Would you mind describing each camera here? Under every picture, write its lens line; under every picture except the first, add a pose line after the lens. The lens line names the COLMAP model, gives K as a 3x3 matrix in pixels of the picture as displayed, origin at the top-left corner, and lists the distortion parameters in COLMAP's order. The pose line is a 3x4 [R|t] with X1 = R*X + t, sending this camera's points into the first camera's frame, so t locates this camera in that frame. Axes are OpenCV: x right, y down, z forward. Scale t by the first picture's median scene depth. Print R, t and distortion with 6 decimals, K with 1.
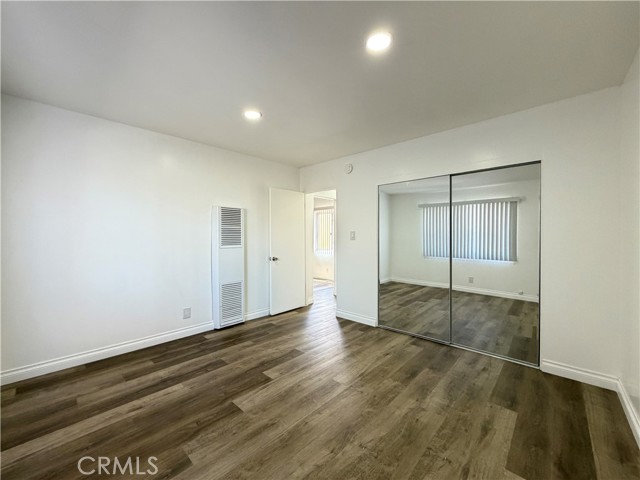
lens RADIAL K [[255.7, 0, 311.8], [0, 255.7, 238.2], [0, 0, 1]] dist [-0.000249, 0.000735]
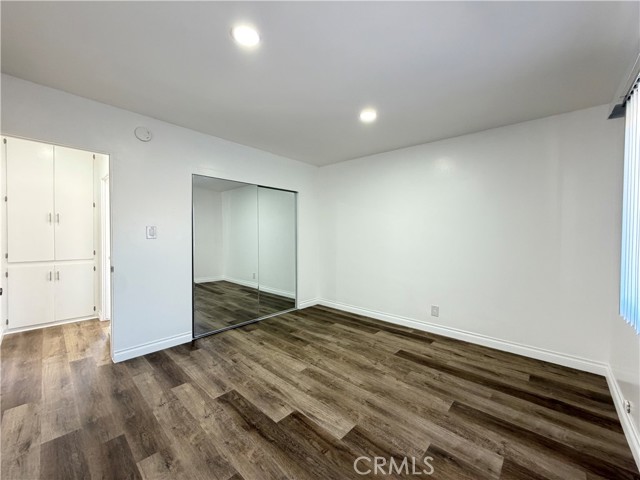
lens RADIAL K [[255.7, 0, 324.1], [0, 255.7, 240.3], [0, 0, 1]] dist [-0.000249, 0.000735]
pose [[-0.022764, -0.021798, 0.999503, -0.927865], [0.002620, 0.999758, 0.021863, -0.007176], [-0.999737, 0.003116, -0.022702, 0.896997]]
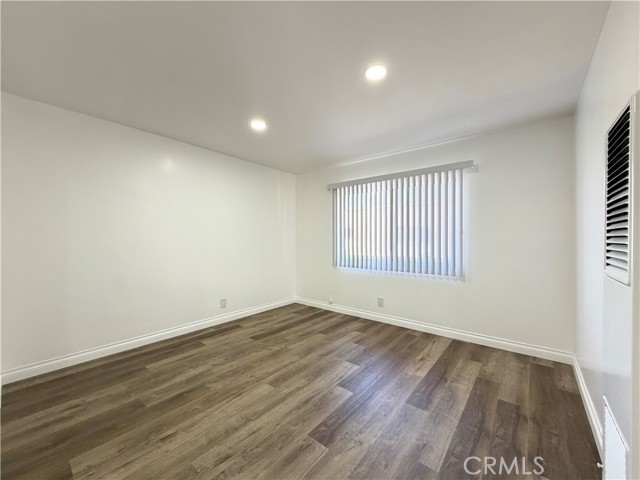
lens RADIAL K [[255.7, 0, 313.4], [0, 255.7, 241.2], [0, 0, 1]] dist [-0.000249, 0.000735]
pose [[-0.998234, -0.001536, -0.059386, -0.004563], [-0.002679, 0.999813, 0.019176, -0.004805], [0.059345, 0.019301, -0.998051, 1.882682]]
